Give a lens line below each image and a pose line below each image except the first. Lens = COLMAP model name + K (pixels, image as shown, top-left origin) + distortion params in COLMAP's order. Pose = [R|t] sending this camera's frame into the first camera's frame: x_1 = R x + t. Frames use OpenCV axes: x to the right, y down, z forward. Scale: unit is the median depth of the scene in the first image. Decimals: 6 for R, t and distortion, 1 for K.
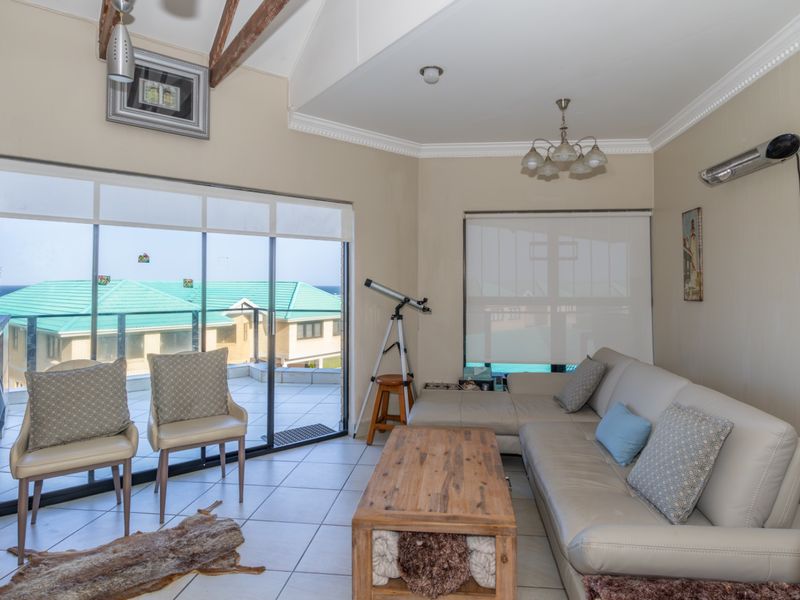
lens RADIAL K [[456.2, 0, 399.5], [0, 456.2, 280.3], [0, 0, 1]] dist [0.000468, -0.000015]
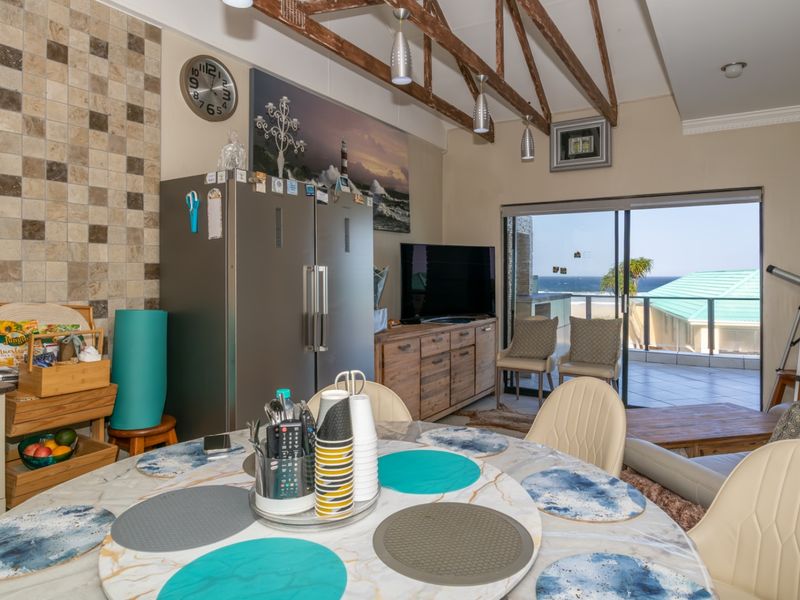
lens RADIAL K [[511.2, 0, 422.4], [0, 511.2, 274.0], [0, 0, 1]] dist [-0.007931, -0.002449]
pose [[0.366878, -0.002005, -0.930267, 0.794703], [0.014526, 0.999888, 0.003574, 0.002230], [0.930156, -0.014824, 0.366866, -0.097463]]
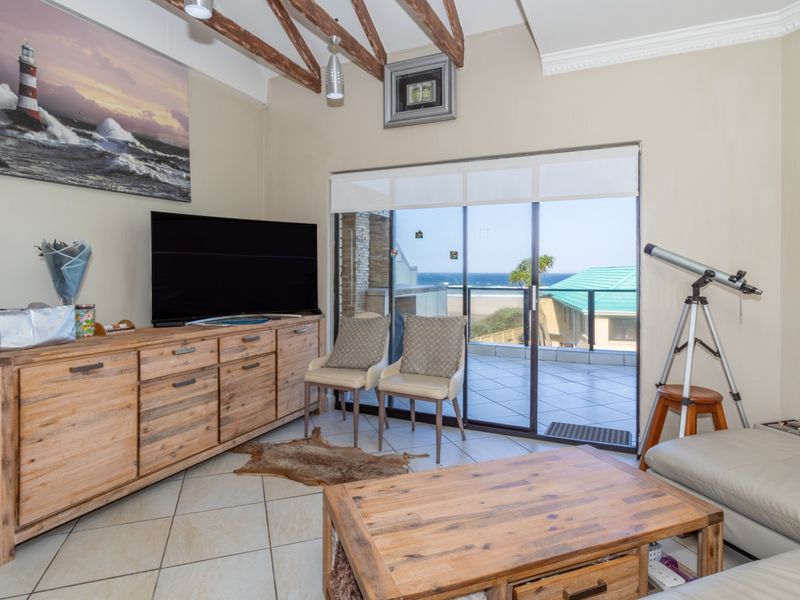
lens RADIAL K [[452.1, 0, 408.5], [0, 452.1, 272.8], [0, 0, 1]] dist [-0.004260, -0.000288]
pose [[0.460300, 0.003602, -0.887756, 0.458509], [0.011625, 0.999882, 0.010084, 0.037654], [0.887688, -0.014962, 0.460203, 0.411444]]
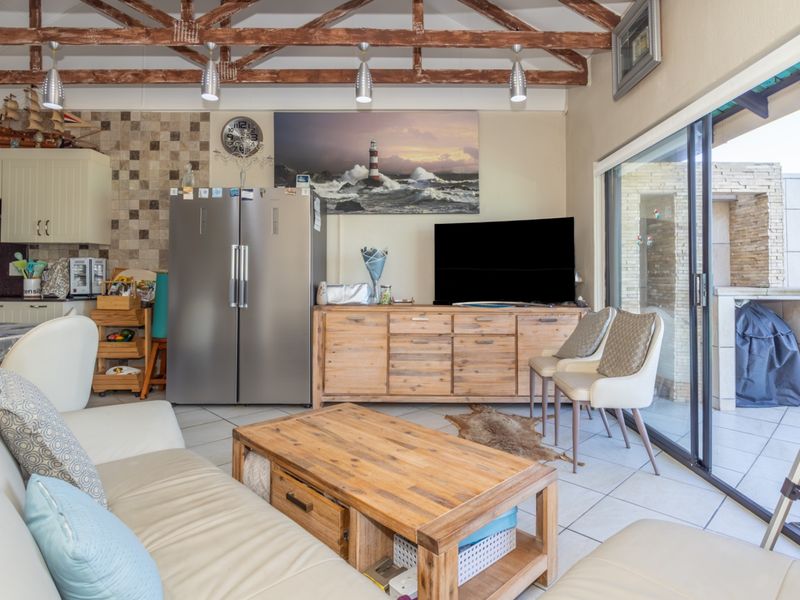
lens RADIAL K [[465.3, 0, 431.9], [0, 465.3, 271.1], [0, 0, 1]] dist [-0.004986, 0.000158]
pose [[-0.605365, -0.019081, -0.795720, 0.493675], [0.010324, 0.999440, -0.031820, 0.095133], [0.795881, -0.027478, -0.604829, 1.162831]]
